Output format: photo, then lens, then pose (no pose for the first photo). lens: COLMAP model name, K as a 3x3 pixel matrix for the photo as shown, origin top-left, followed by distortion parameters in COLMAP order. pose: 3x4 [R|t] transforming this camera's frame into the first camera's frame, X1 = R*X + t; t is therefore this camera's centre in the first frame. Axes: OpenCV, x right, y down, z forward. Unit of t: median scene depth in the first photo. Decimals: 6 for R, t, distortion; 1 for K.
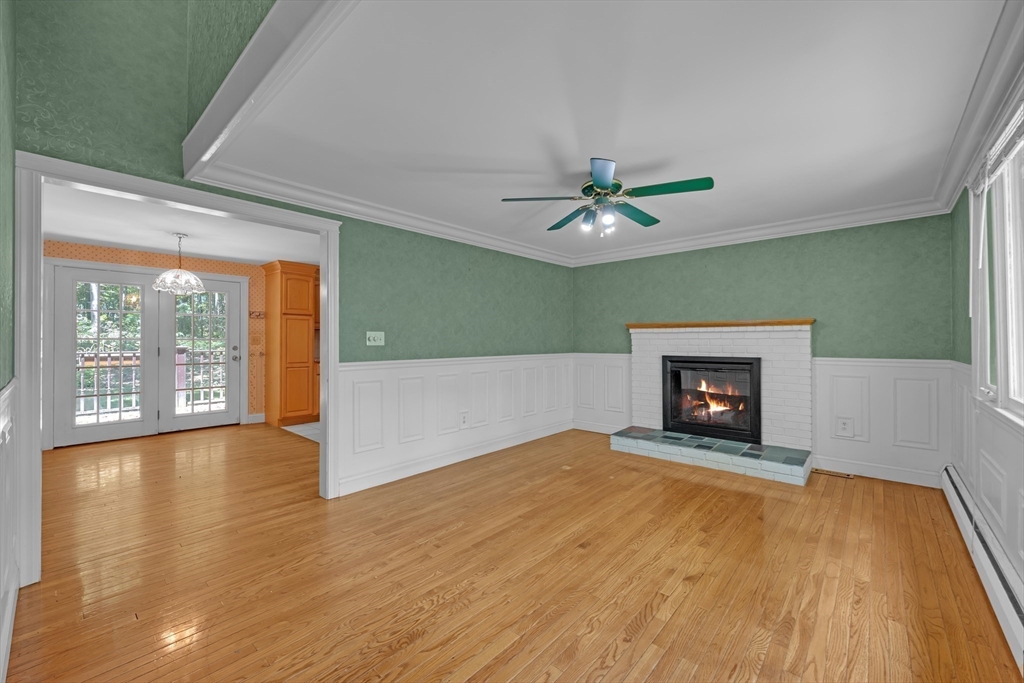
lens RADIAL K [[410.4, 0, 513.4], [0, 410.4, 337.3], [0, 0, 1]] dist [-0.002452, -0.000563]
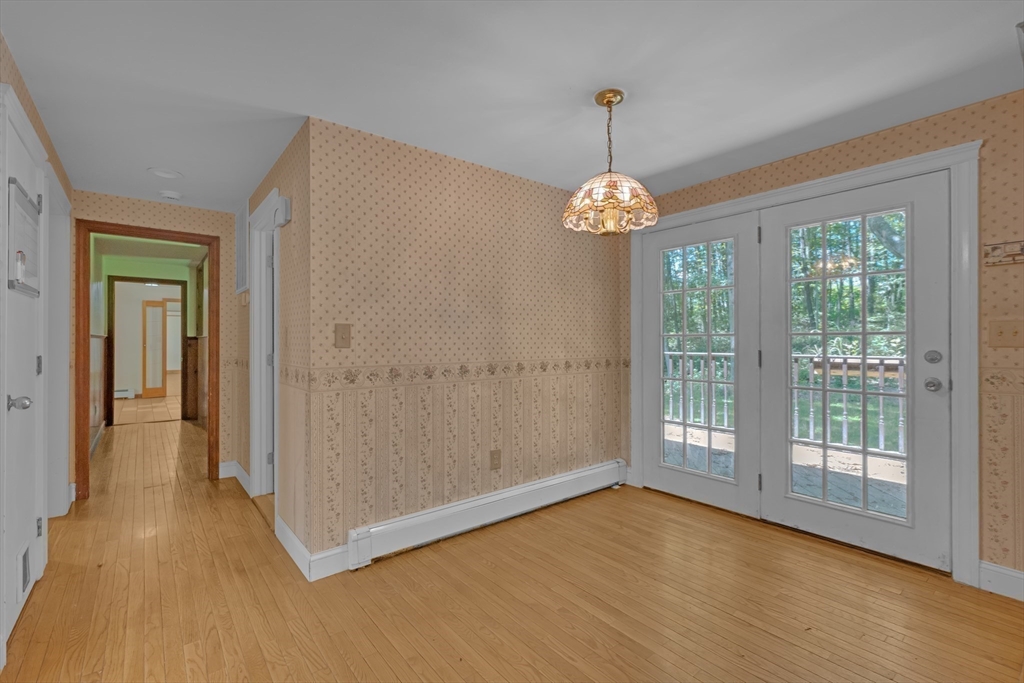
lens RADIAL K [[445.6, 0, 512.0], [0, 445.6, 341.5], [0, 0, 1]] dist [0.001077, 0.000087]
pose [[-0.155641, -0.000962, -0.987813, -0.347815], [0.011771, 0.999927, -0.002829, 0.014436], [0.987744, -0.012068, -0.155618, 1.013209]]
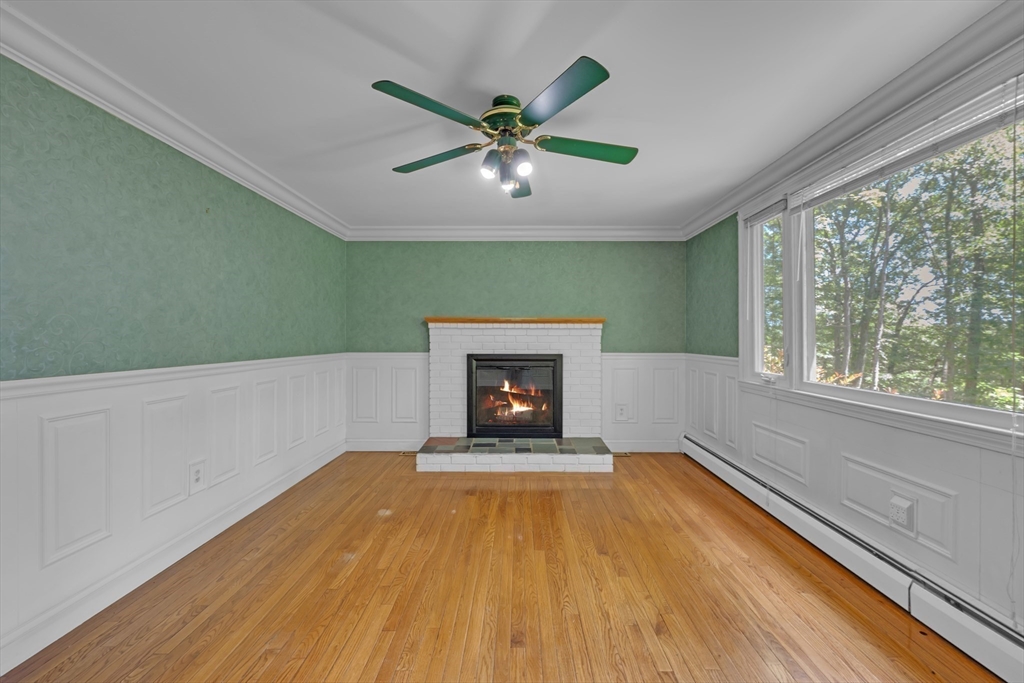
lens RADIAL K [[411.2, 0, 523.4], [0, 411.2, 337.1], [0, 0, 1]] dist [0.001107, 0.000025]
pose [[0.752284, 0.005933, 0.658812, -0.164769], [-0.010295, 0.999943, 0.002750, 0.005162], [-0.658758, -0.008851, 0.752302, 0.299593]]
